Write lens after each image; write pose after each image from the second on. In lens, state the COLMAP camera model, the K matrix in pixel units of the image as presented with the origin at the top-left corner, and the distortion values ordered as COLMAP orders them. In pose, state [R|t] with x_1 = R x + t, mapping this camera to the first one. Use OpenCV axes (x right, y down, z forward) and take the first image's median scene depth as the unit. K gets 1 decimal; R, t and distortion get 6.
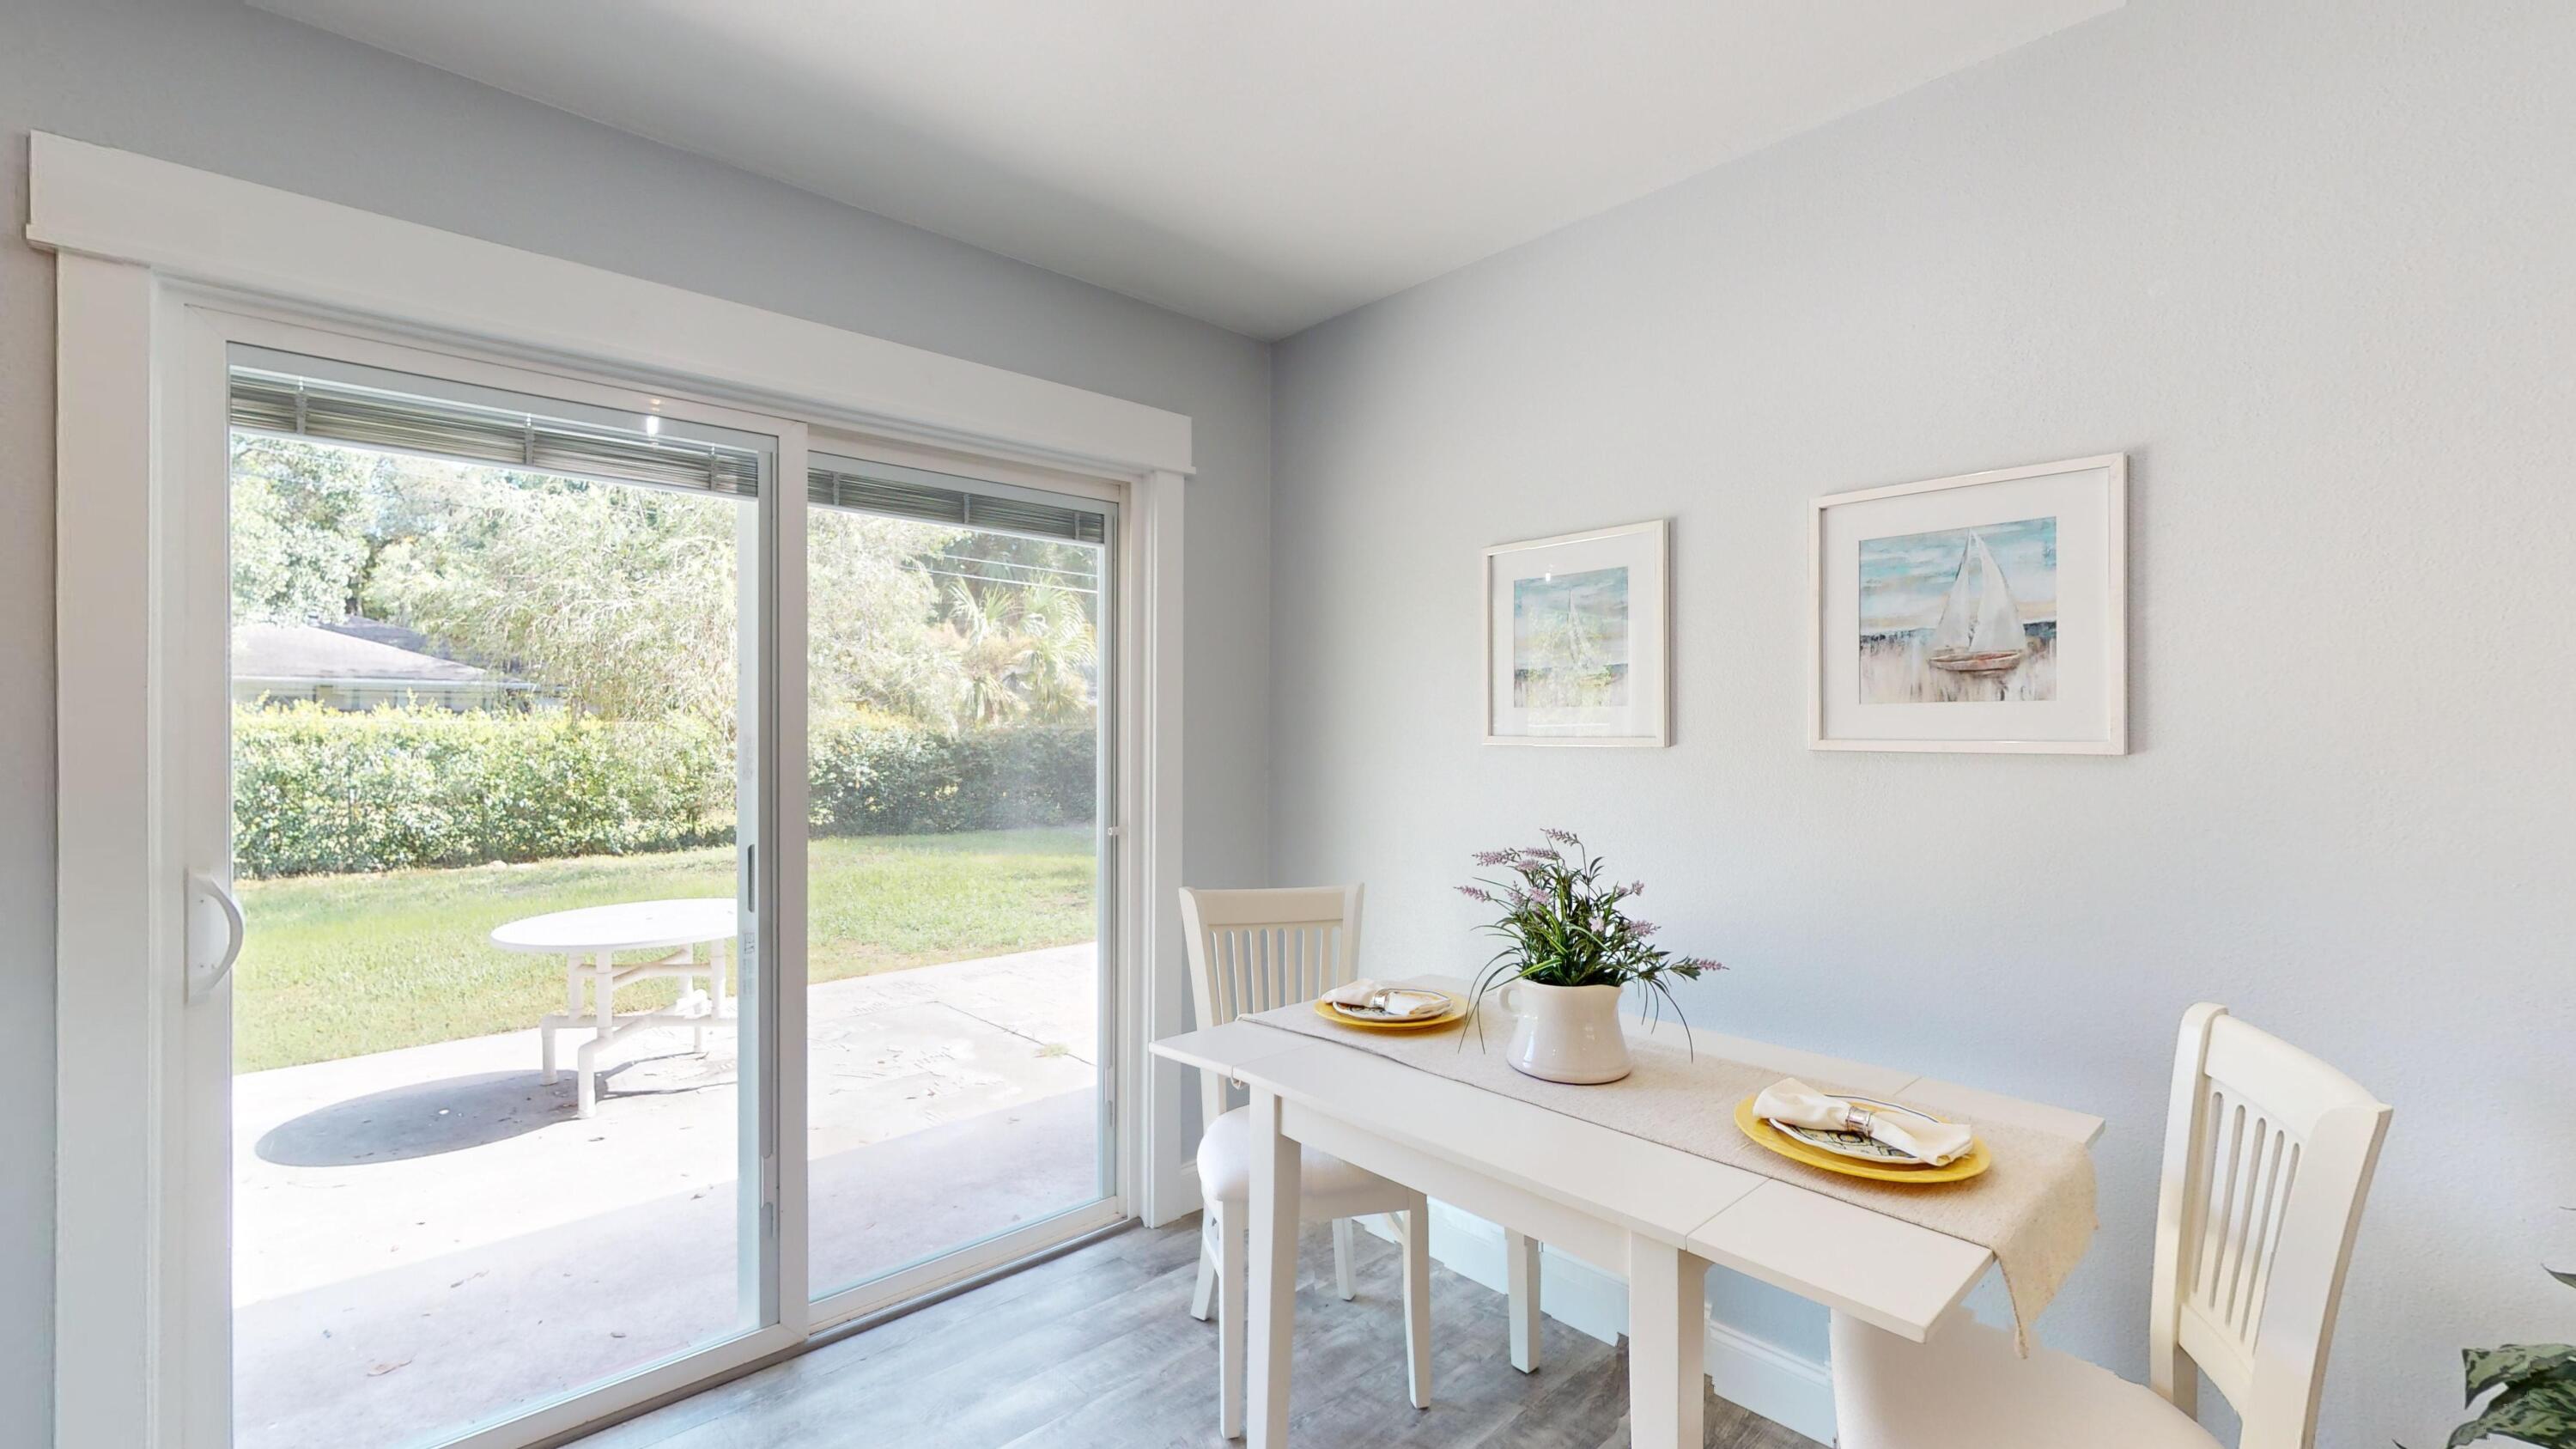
lens RADIAL K [[1071.4, 0, 1289.1], [0, 1071.4, 726.2], [0, 0, 1]] dist [-0.000920, 0.000090]
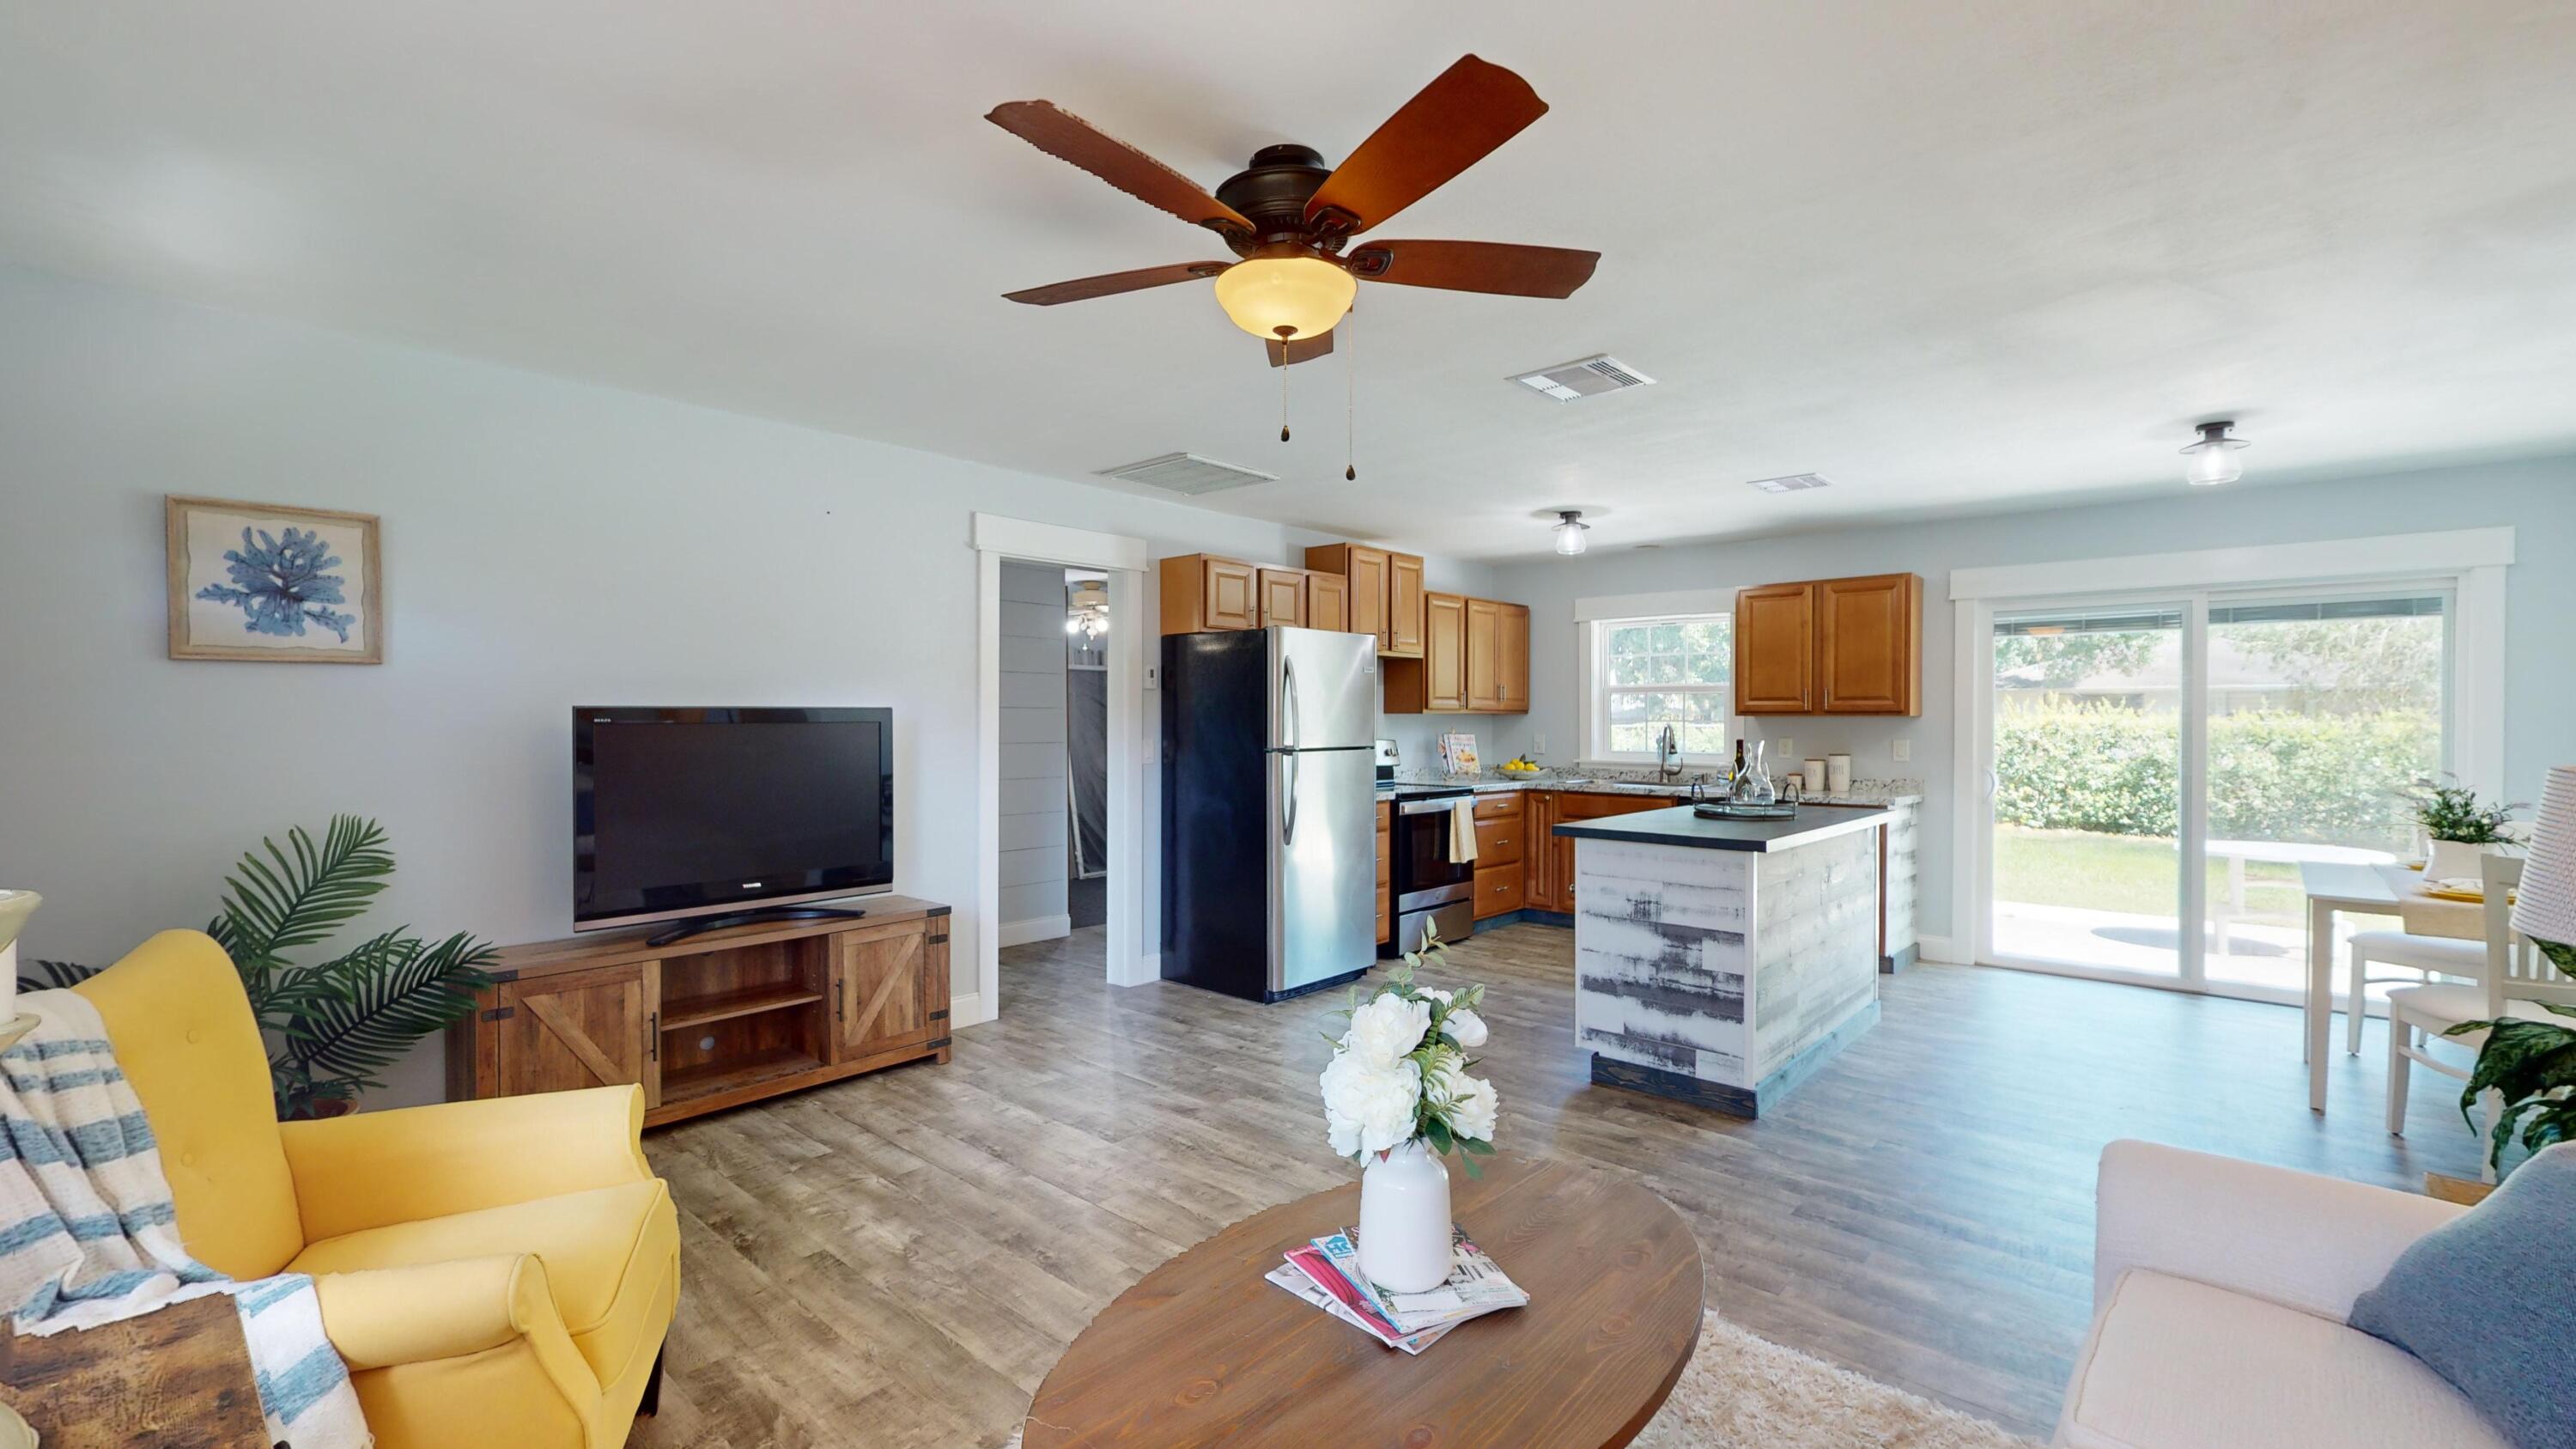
lens RADIAL K [[1077.0, 0, 1288.0], [0, 1077.0, 724.5], [0, 0, 1]] dist [0.002990, -0.000034]
pose [[0.093112, -0.003547, -0.995649, 0.312662], [0.002213, 0.999992, -0.003356, 0.001739], [0.995653, -0.001891, 0.093119, -0.218656]]
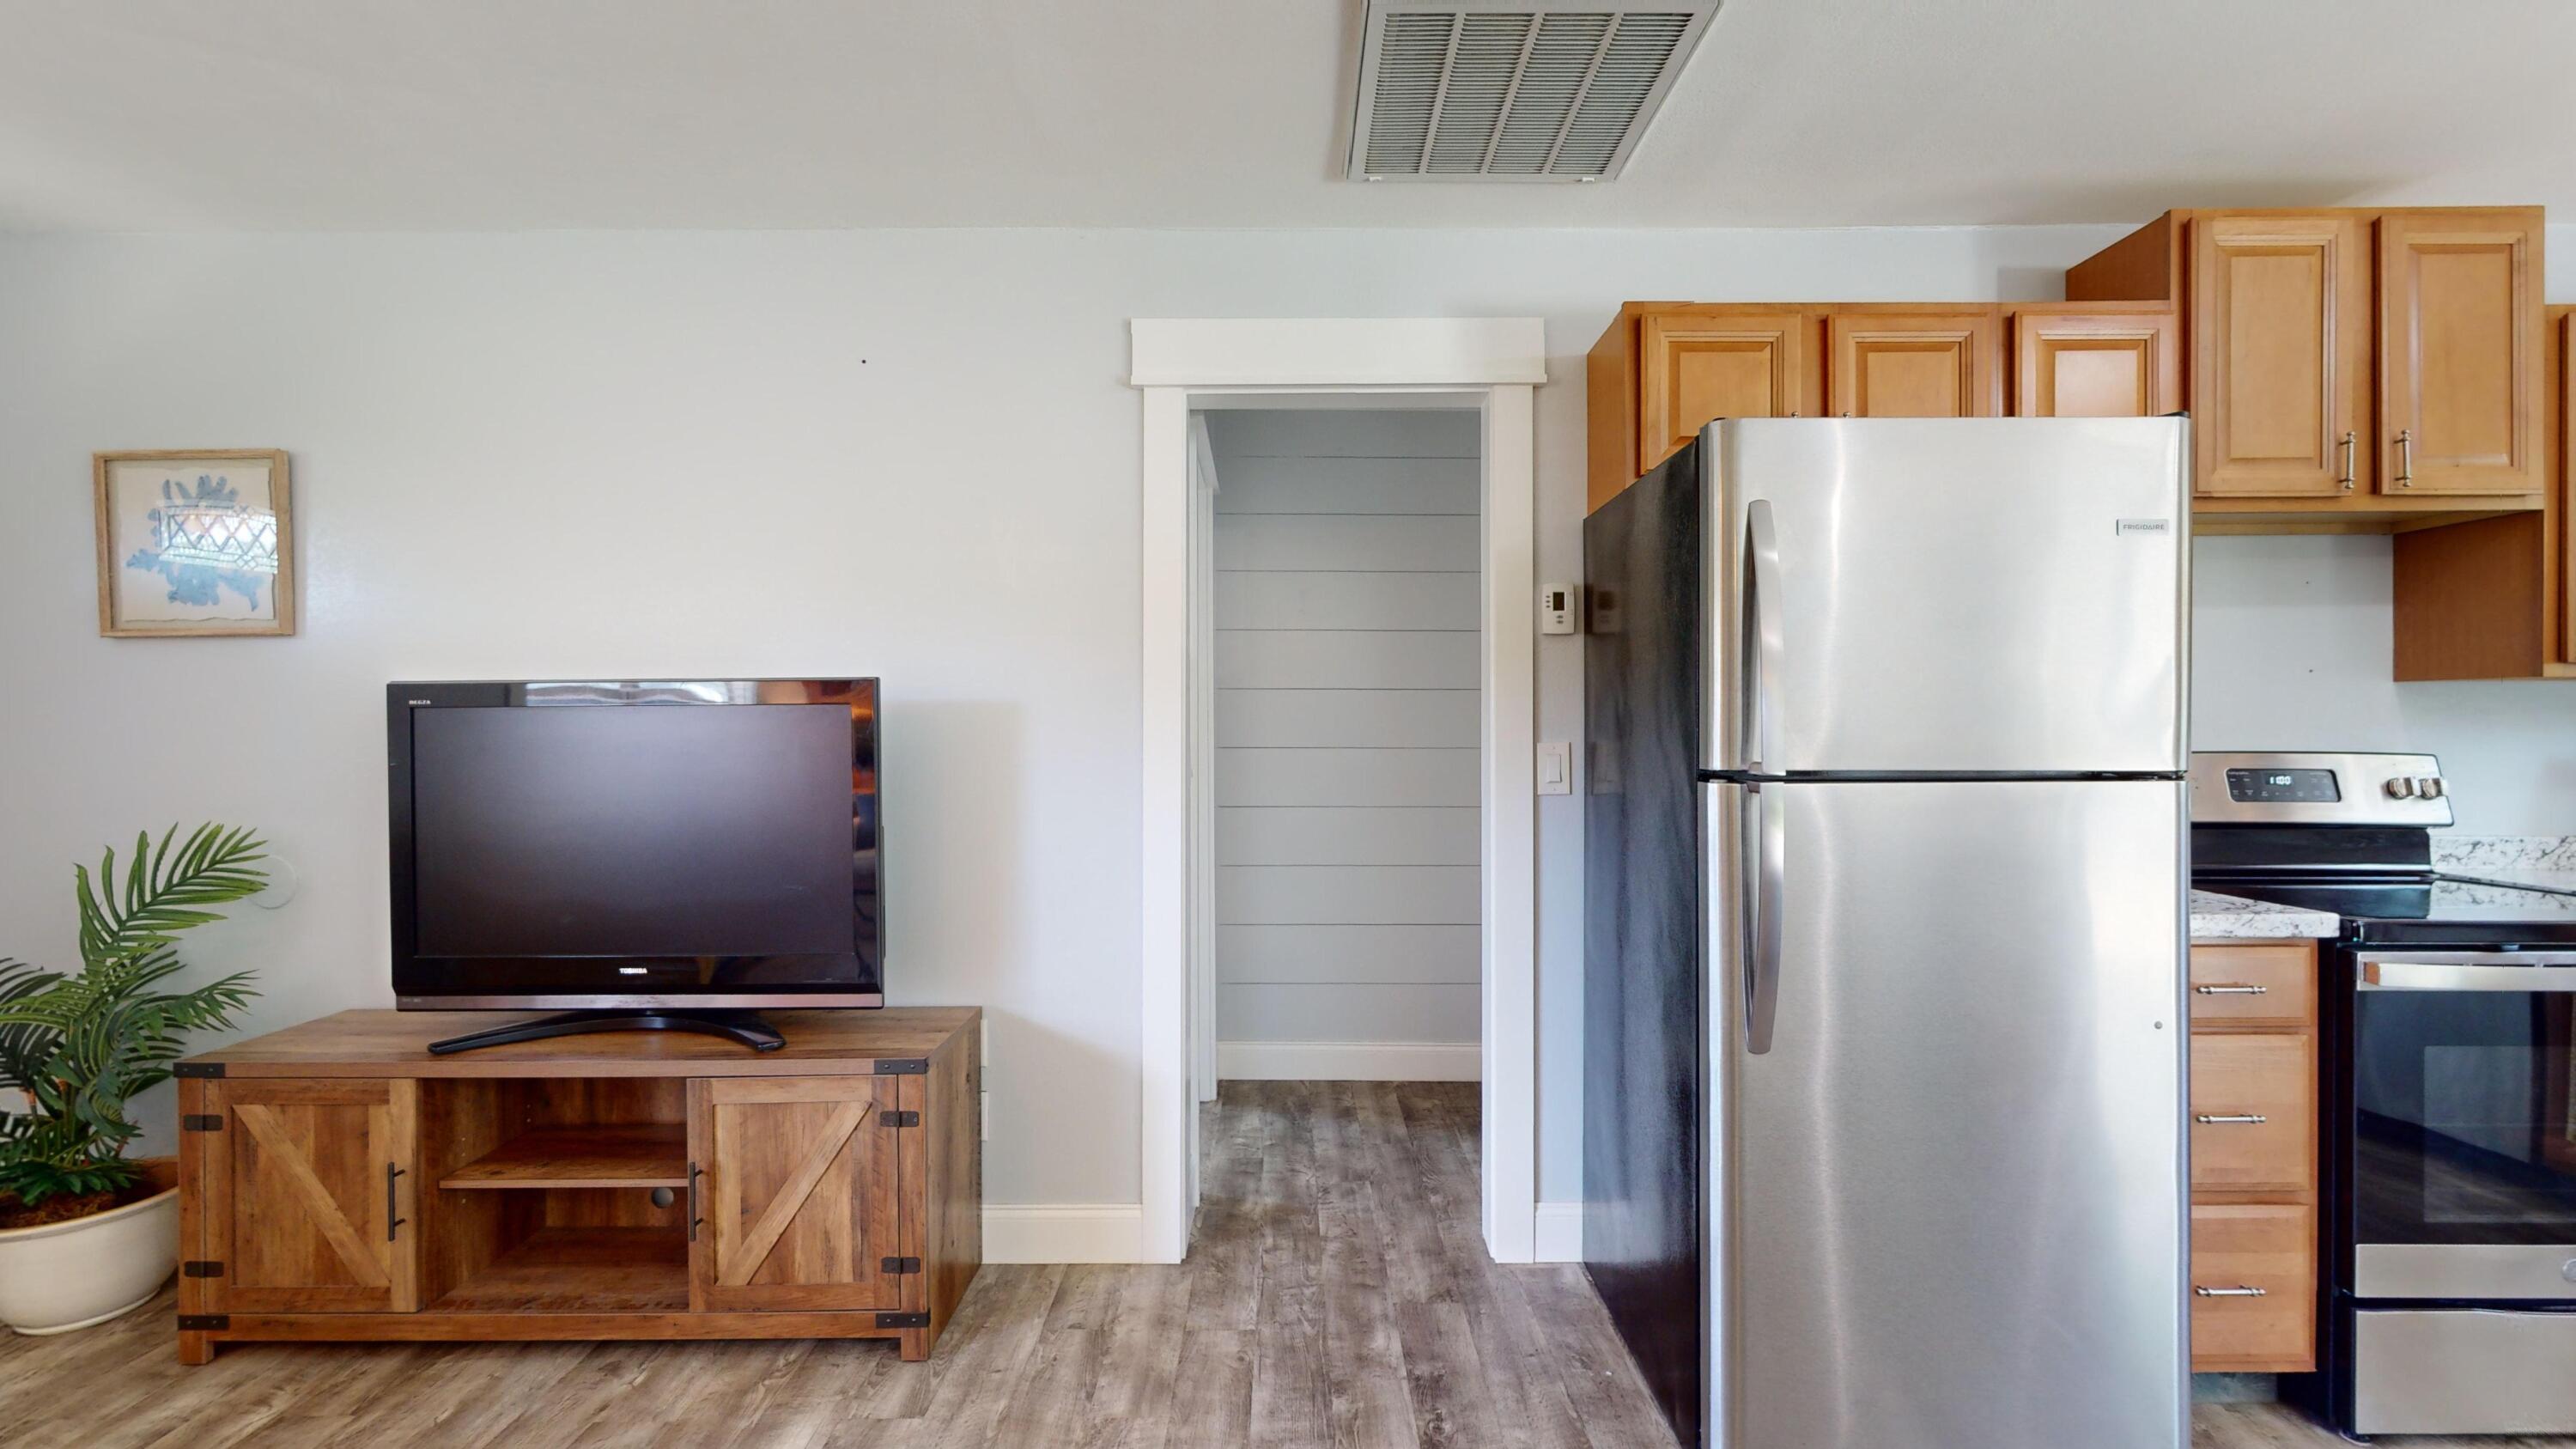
lens RADIAL K [[1071.4, 0, 1289.1], [0, 1071.4, 726.2], [0, 0, 1]] dist [-0.000920, 0.000090]
pose [[-0.683070, -0.006050, -0.730328, 0.050274], [-0.001052, 0.999973, -0.007300, 0.004642], [0.730352, -0.004218, -0.683058, -0.130085]]
